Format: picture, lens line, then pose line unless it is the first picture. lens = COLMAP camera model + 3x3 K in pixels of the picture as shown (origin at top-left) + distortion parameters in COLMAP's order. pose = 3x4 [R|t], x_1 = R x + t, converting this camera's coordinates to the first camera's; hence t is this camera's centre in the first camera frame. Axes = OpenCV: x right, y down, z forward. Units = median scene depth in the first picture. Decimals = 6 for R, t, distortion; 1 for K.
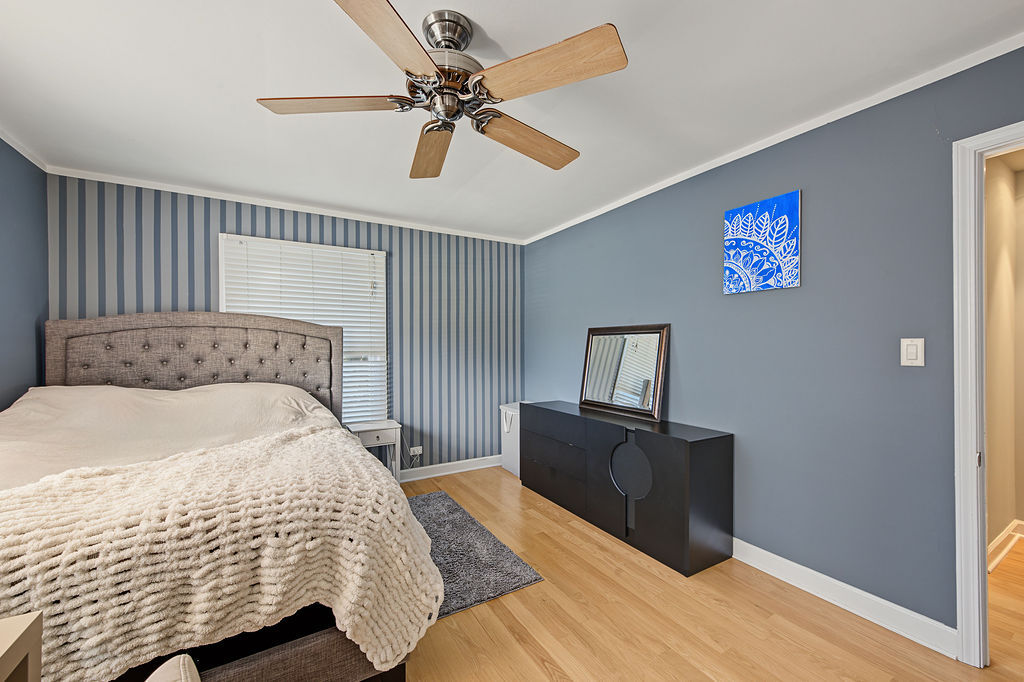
lens RADIAL K [[400.5, 0, 511.0], [0, 400.5, 344.4], [0, 0, 1]] dist [-0.003136, -0.000156]
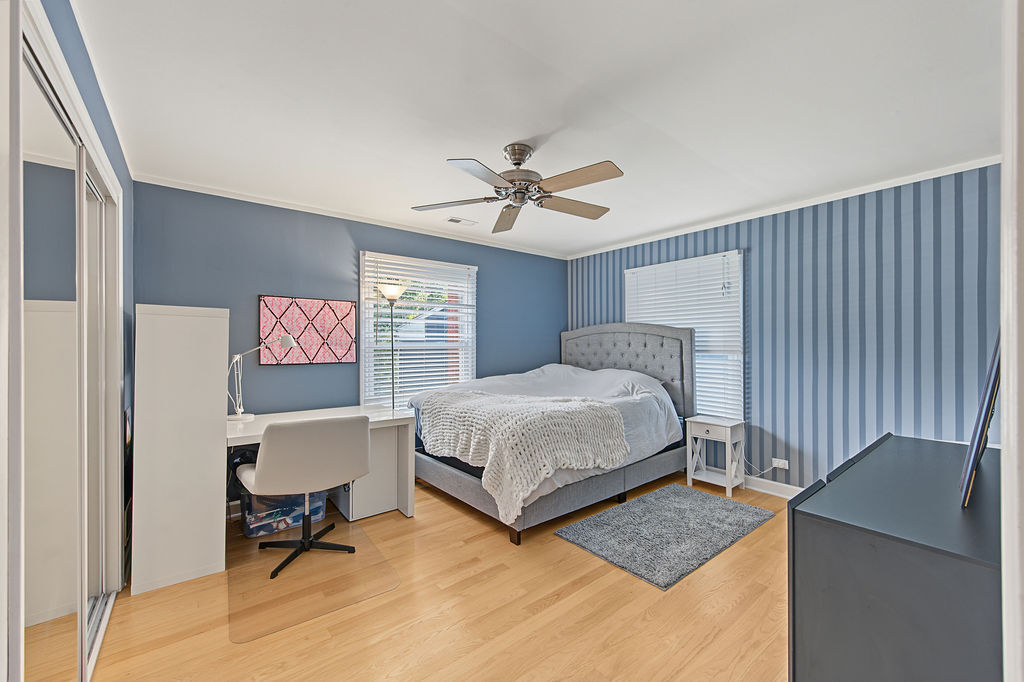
lens RADIAL K [[400.5, 0, 507.6], [0, 400.5, 343.0], [0, 0, 1]] dist [-0.003136, -0.000156]
pose [[0.132475, -0.002670, -0.991183, 0.683812], [0.004207, 0.999989, -0.002131, -0.001384], [0.991177, -0.003887, 0.132485, 0.352386]]
